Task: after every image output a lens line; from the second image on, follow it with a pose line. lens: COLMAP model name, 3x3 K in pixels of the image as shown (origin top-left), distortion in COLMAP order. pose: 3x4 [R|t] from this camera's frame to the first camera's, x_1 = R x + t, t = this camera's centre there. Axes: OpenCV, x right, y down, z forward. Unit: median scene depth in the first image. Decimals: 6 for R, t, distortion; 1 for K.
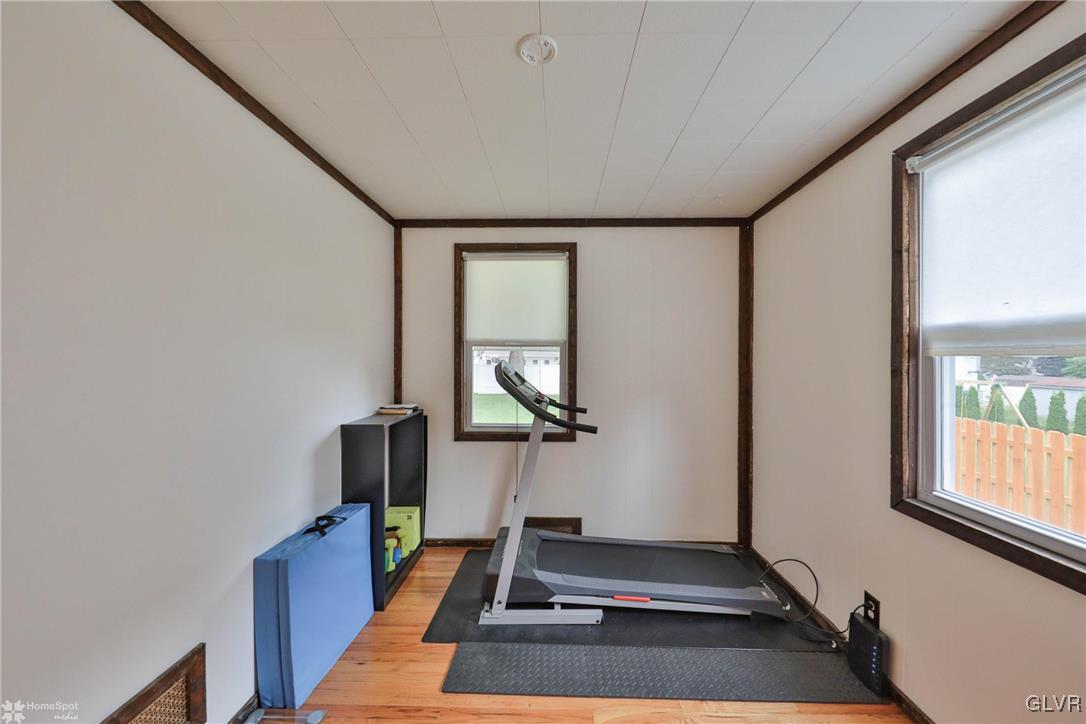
lens RADIAL K [[391.3, 0, 549.3], [0, 391.3, 359.9], [0, 0, 1]] dist [-0.003004, -0.002445]
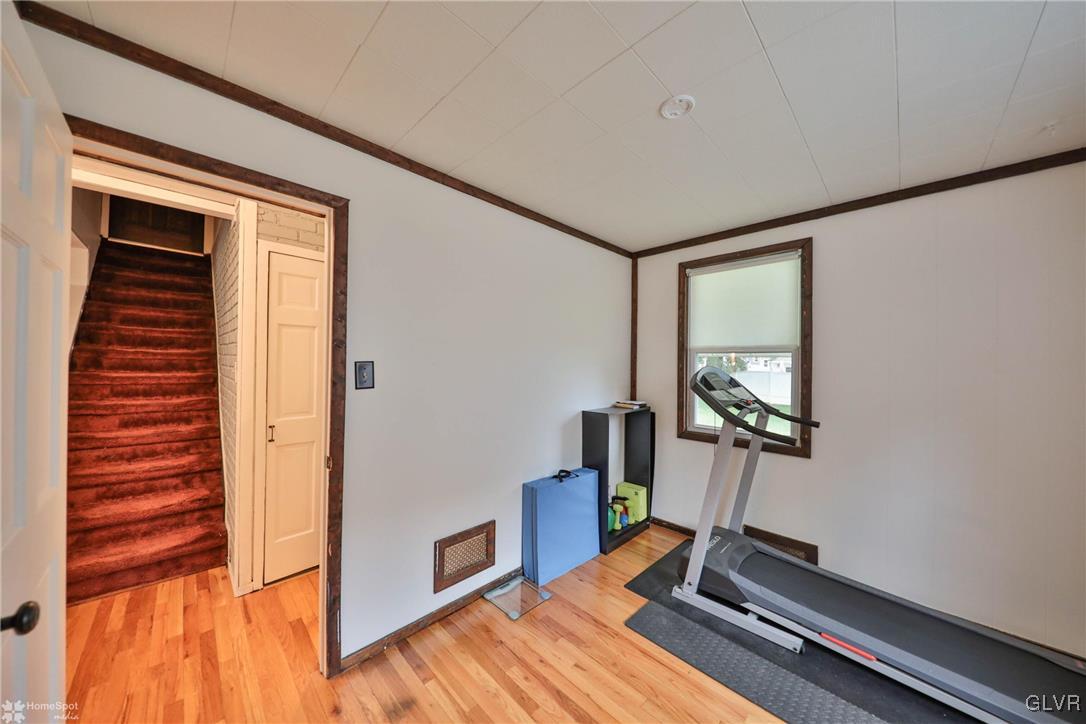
lens RADIAL K [[364.4, 0, 532.4], [0, 364.4, 359.2], [0, 0, 1]] dist [-0.008686, -0.001213]
pose [[0.704867, -0.000563, -0.709339, 0.268664], [-0.011757, 0.999853, -0.012476, -0.000796], [0.709242, 0.017134, 0.704757, -0.051818]]
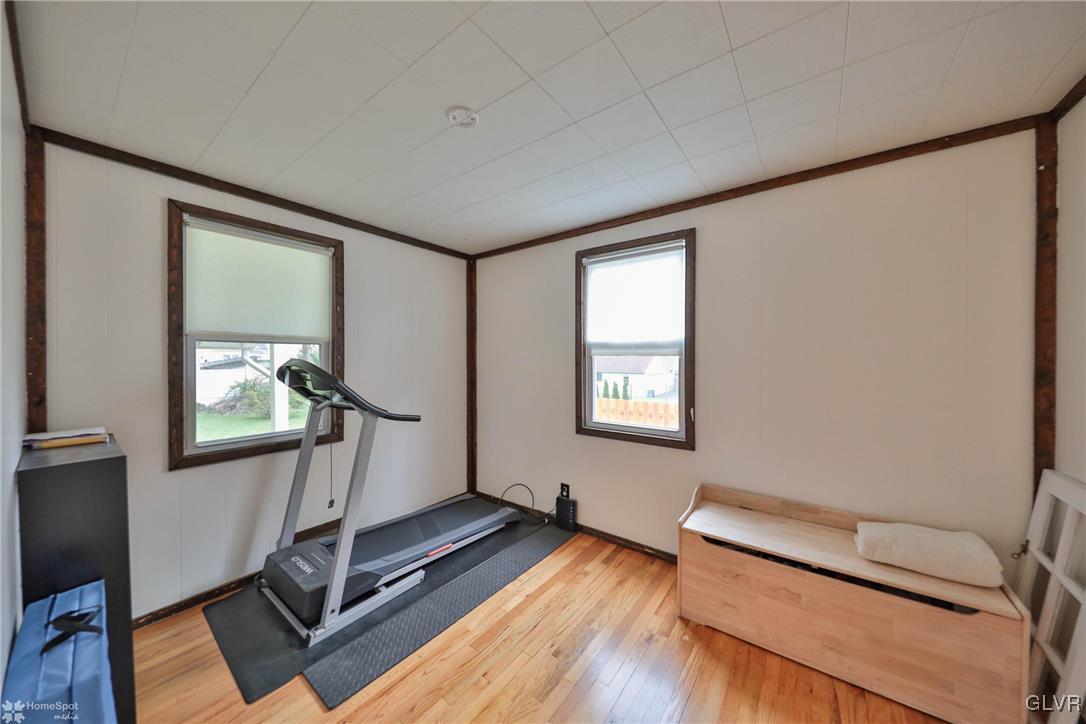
lens RADIAL K [[364.4, 0, 549.9], [0, 364.4, 360.2], [0, 0, 1]] dist [-0.008686, -0.001213]
pose [[0.565628, -0.007762, 0.824624, -0.515872], [0.001755, 0.999965, 0.008208, -0.003488], [-0.824659, -0.003195, 0.565621, 0.053206]]
